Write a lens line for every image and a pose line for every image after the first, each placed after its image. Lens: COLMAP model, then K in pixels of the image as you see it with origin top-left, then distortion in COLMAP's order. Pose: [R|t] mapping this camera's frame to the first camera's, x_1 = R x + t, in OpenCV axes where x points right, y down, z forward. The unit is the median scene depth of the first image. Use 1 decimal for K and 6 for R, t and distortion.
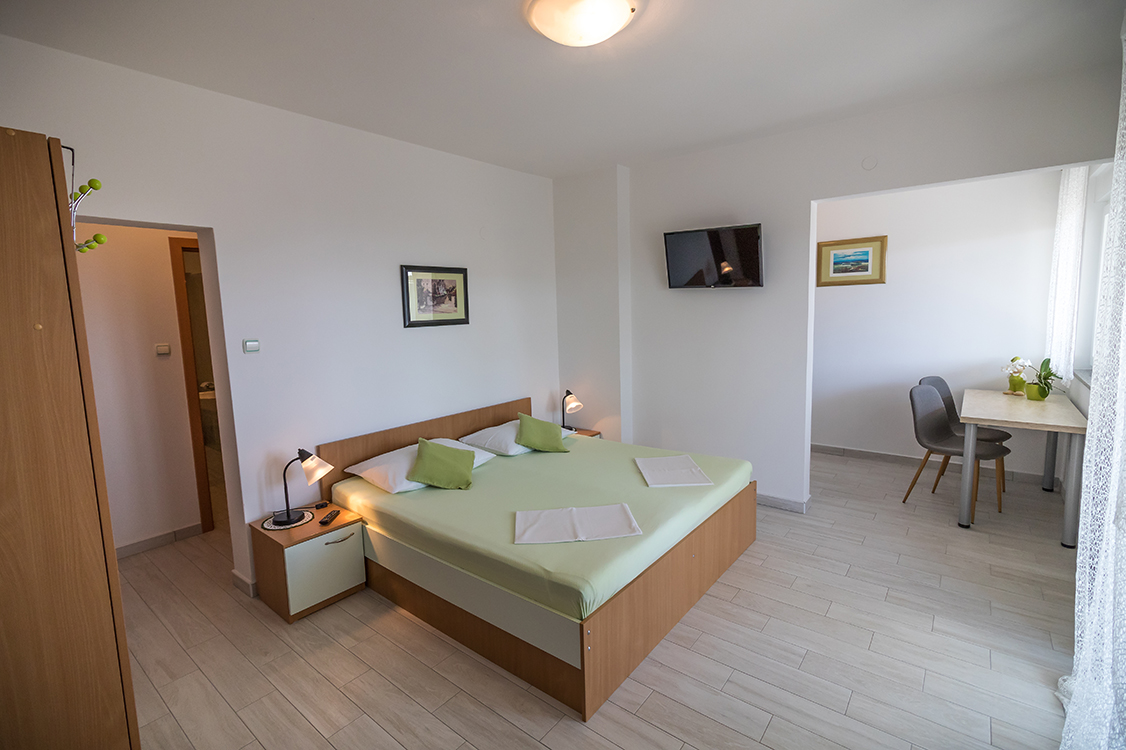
lens RADIAL K [[519.4, 0, 559.3], [0, 519.4, 368.8], [0, 0, 1]] dist [0.002772, 0.000626]
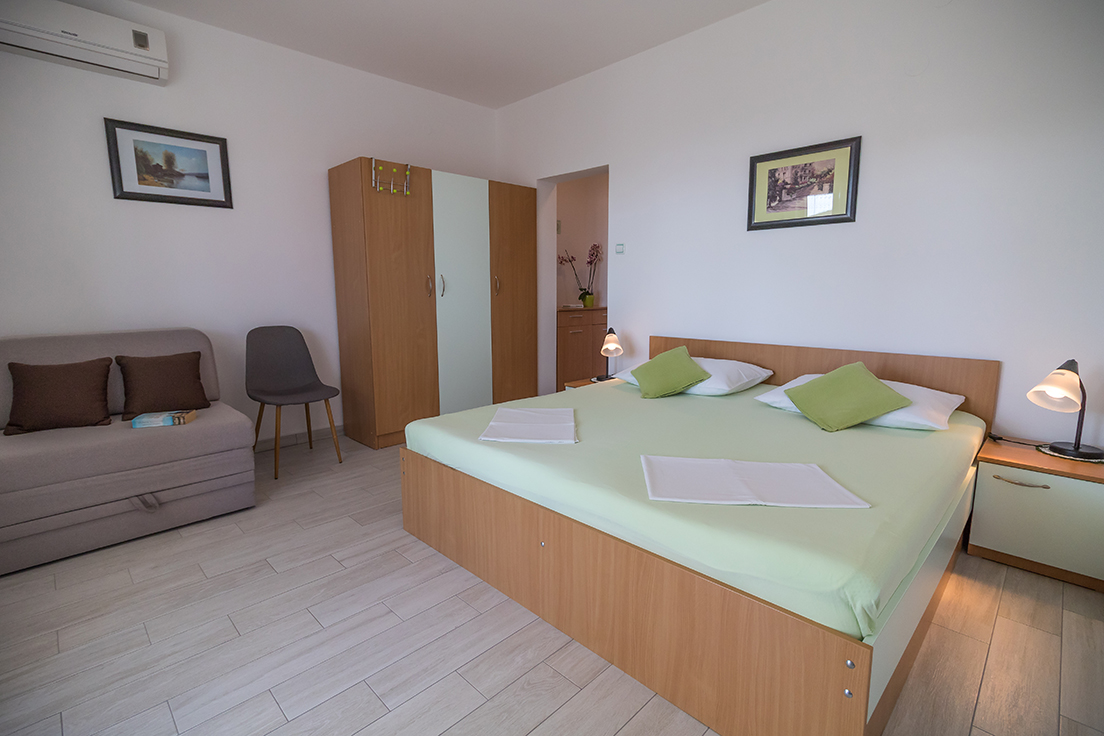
lens RADIAL K [[509.2, 0, 548.4], [0, 509.2, 361.9], [0, 0, 1]] dist [0.002772, 0.000626]
pose [[-0.109423, 0.179007, -0.977744, 0.741234], [-0.107111, 0.975799, 0.190639, 0.011769], [0.988207, 0.125588, -0.087601, 0.911545]]
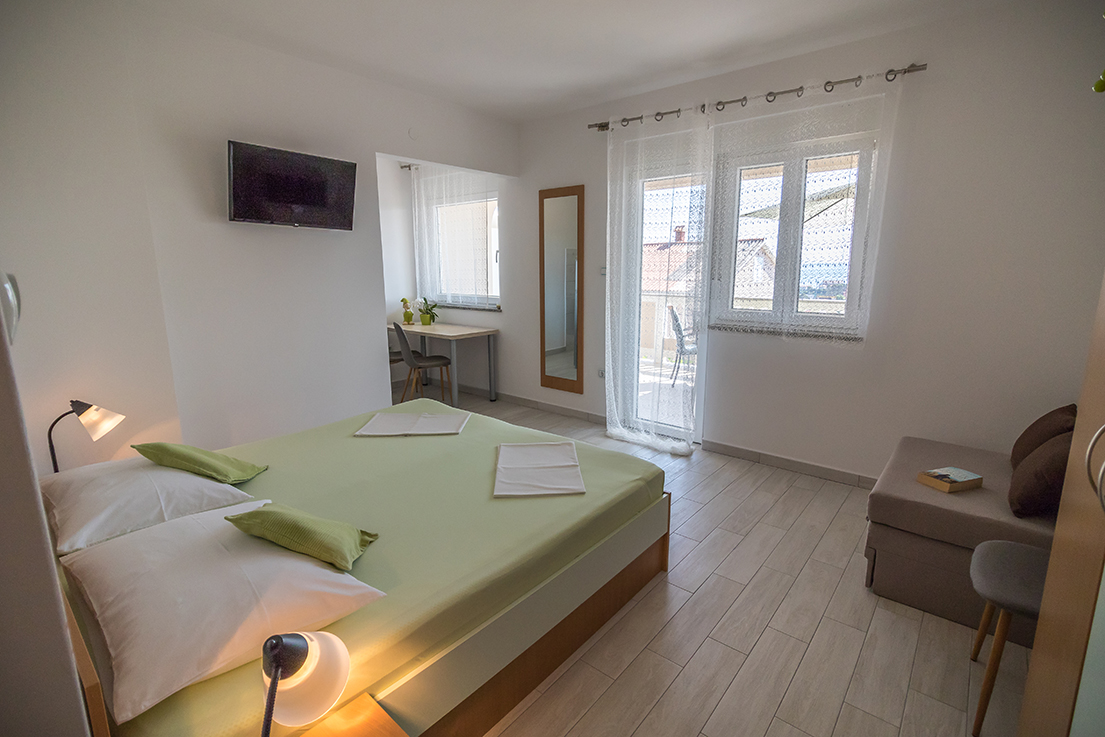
lens RADIAL K [[509.7, 0, 548.9], [0, 509.7, 362.4], [0, 0, 1]] dist [0.002772, 0.000626]
pose [[0.024330, -0.159617, 0.986879, -0.712335], [0.119420, 0.980567, 0.155652, -0.025961], [-0.992546, 0.114066, 0.042919, 0.765072]]
